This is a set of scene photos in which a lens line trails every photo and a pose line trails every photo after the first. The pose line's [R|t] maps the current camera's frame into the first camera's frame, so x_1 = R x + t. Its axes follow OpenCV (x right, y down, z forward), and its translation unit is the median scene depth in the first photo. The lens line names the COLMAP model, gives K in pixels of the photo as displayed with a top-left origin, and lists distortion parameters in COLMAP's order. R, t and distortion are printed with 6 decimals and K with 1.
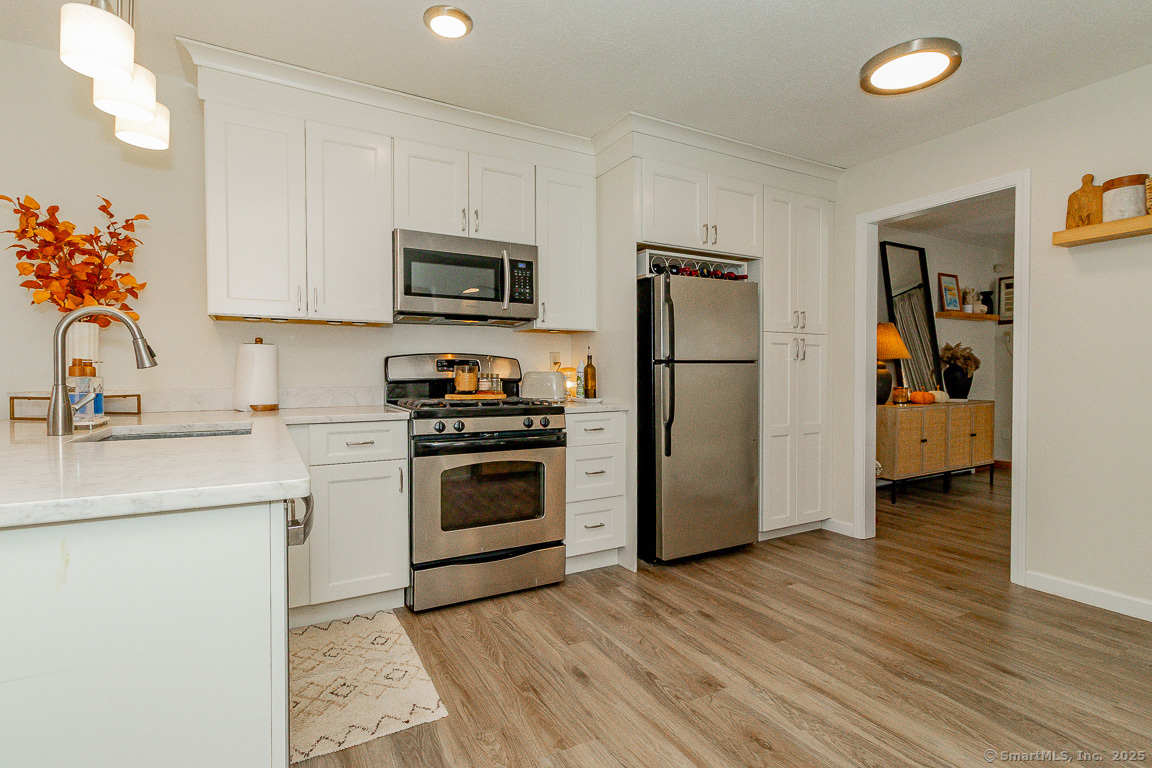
lens RADIAL K [[544.2, 0, 576.0], [0, 544.2, 384.0], [0, 0, 1]] dist [0.001849, 0.000430]
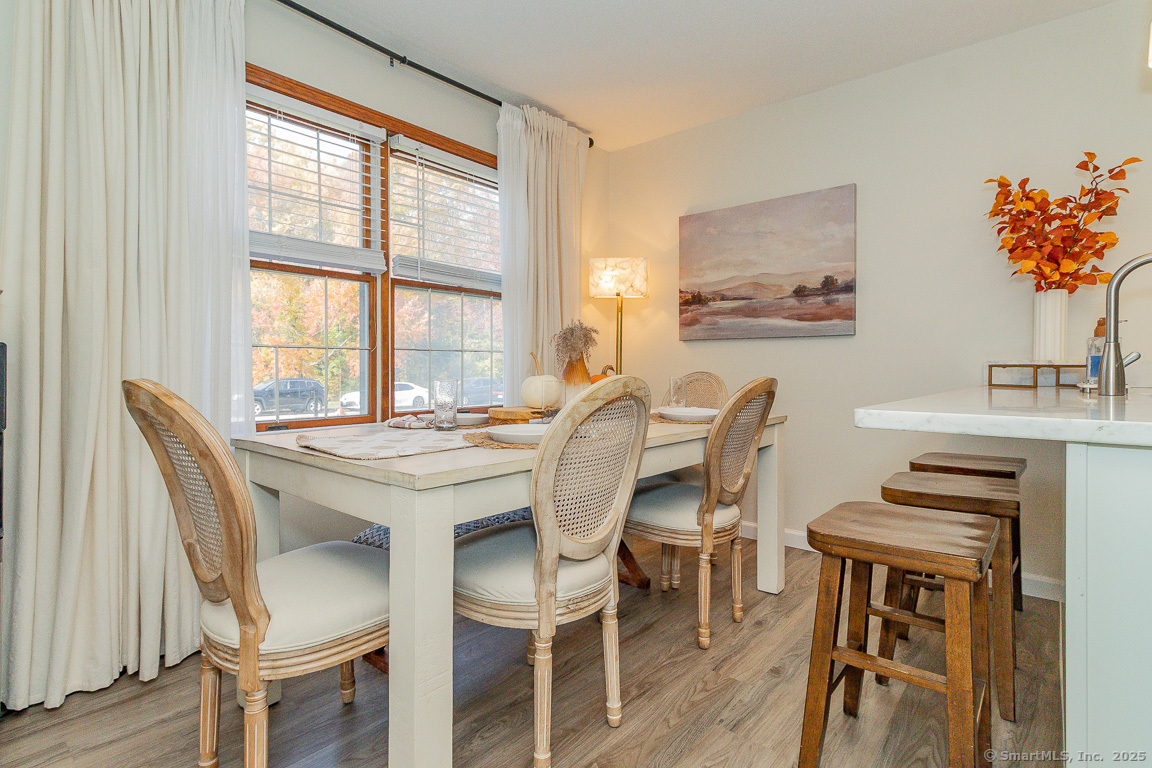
lens RADIAL K [[565.1, 0, 576.0], [0, 565.1, 384.0], [0, 0, 1]] dist [-0.018590, 0.000190]
pose [[0.345713, 0.027670, -0.937932, -0.200873], [-0.019660, 0.999559, 0.022242, 0.038062], [0.938134, 0.010750, 0.346104, -0.107471]]
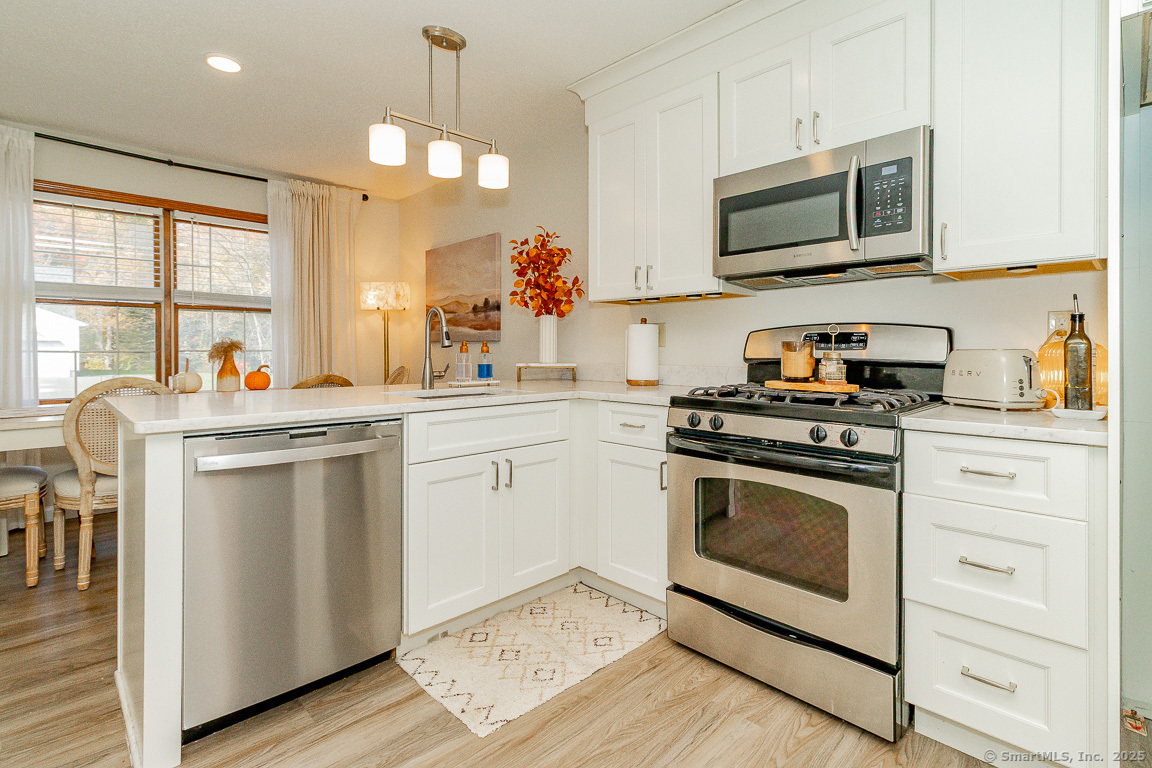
lens RADIAL K [[545.2, 0, 581.8], [0, 545.2, 351.1], [0, 0, 1]] dist [0.000013, 0.000254]
pose [[0.273410, 0.004773, -0.961886, 0.389829], [-0.019588, 0.999808, -0.000607, -0.014316], [0.961698, 0.019007, 0.273451, 0.531699]]
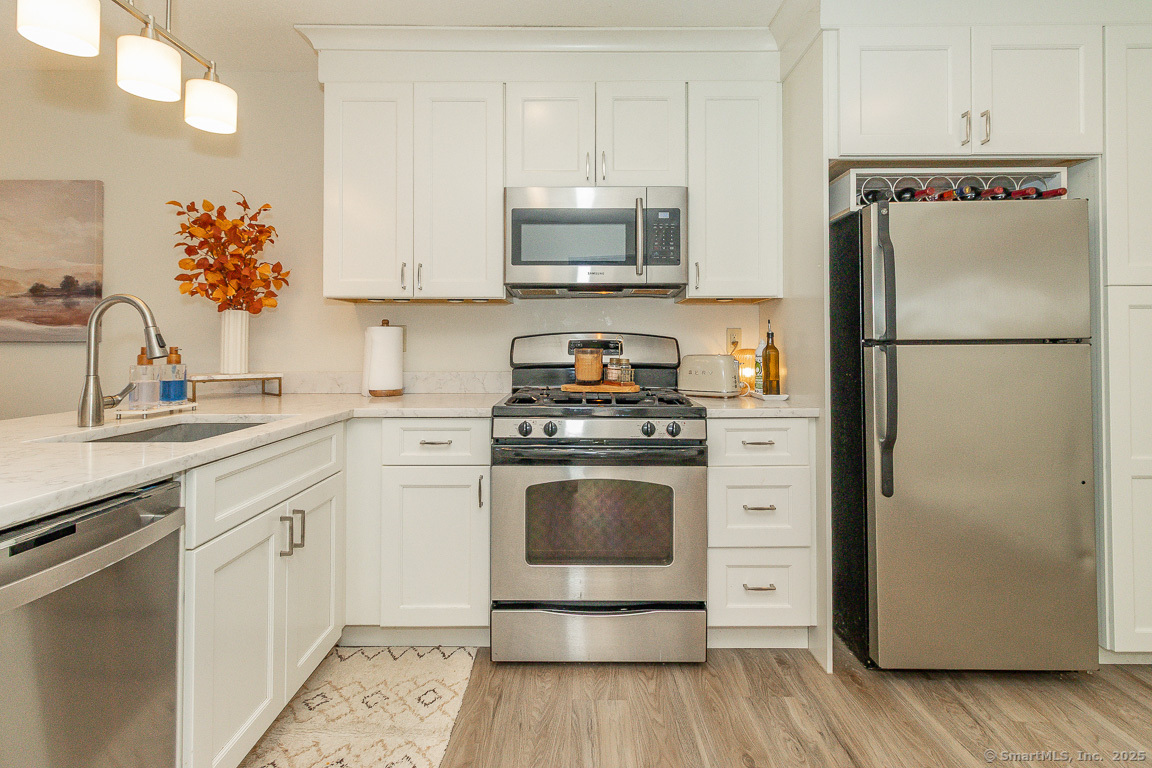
lens RADIAL K [[541.9, 0, 584.2], [0, 541.9, 339.6], [0, 0, 1]] dist [0.004643, 0.000590]
pose [[0.876288, -0.004225, -0.481768, 0.169203], [-0.010272, 0.999570, -0.027450, -0.024339], [0.481677, 0.029003, 0.875869, 0.300897]]
